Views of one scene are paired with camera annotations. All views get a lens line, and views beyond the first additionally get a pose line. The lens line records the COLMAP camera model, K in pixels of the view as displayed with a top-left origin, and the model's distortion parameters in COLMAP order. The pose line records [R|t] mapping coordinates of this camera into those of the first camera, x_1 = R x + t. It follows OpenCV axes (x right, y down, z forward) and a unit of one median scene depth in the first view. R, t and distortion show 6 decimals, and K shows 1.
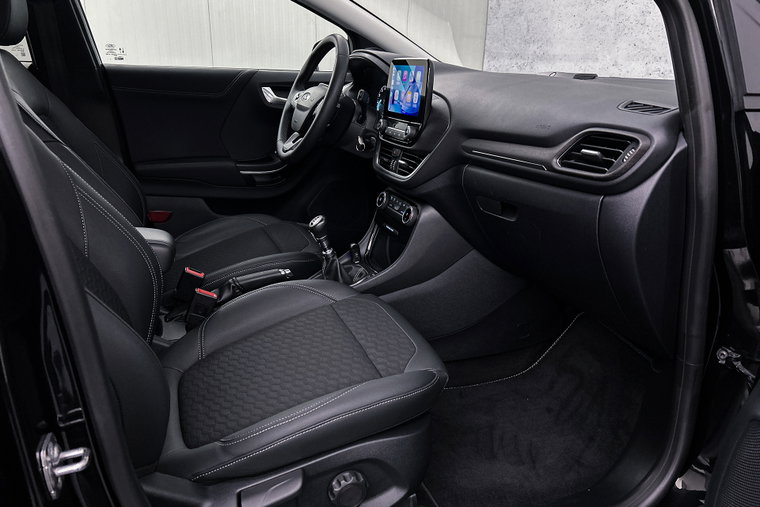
lens RADIAL K [[580.2, 0, 379.3], [0, 580.2, 255.3], [0, 0, 1]] dist [0.058246, -0.054843]
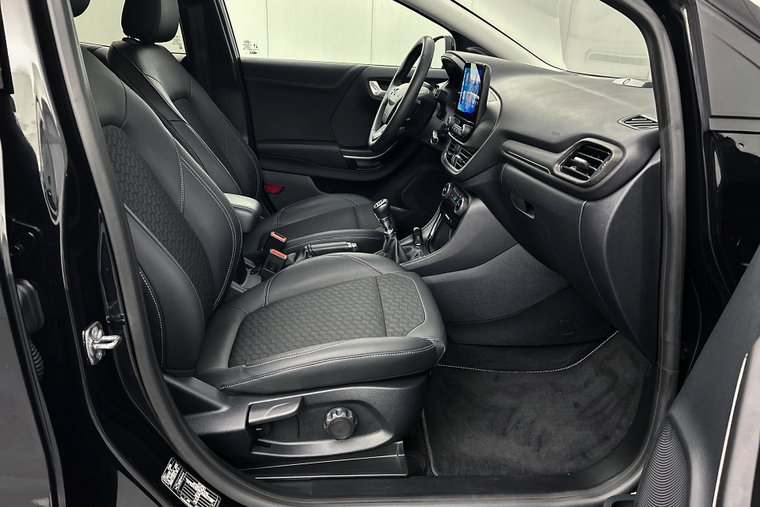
lens RADIAL K [[580.2, 0, 379.2], [0, 580.2, 251.9], [0, 0, 1]] dist [0.058246, -0.054843]
pose [[0.960089, 0.115237, -0.254851, 0.203193], [-0.111702, 0.993337, 0.028352, 0.003386], [0.256421, 0.001247, 0.966564, -0.103477]]
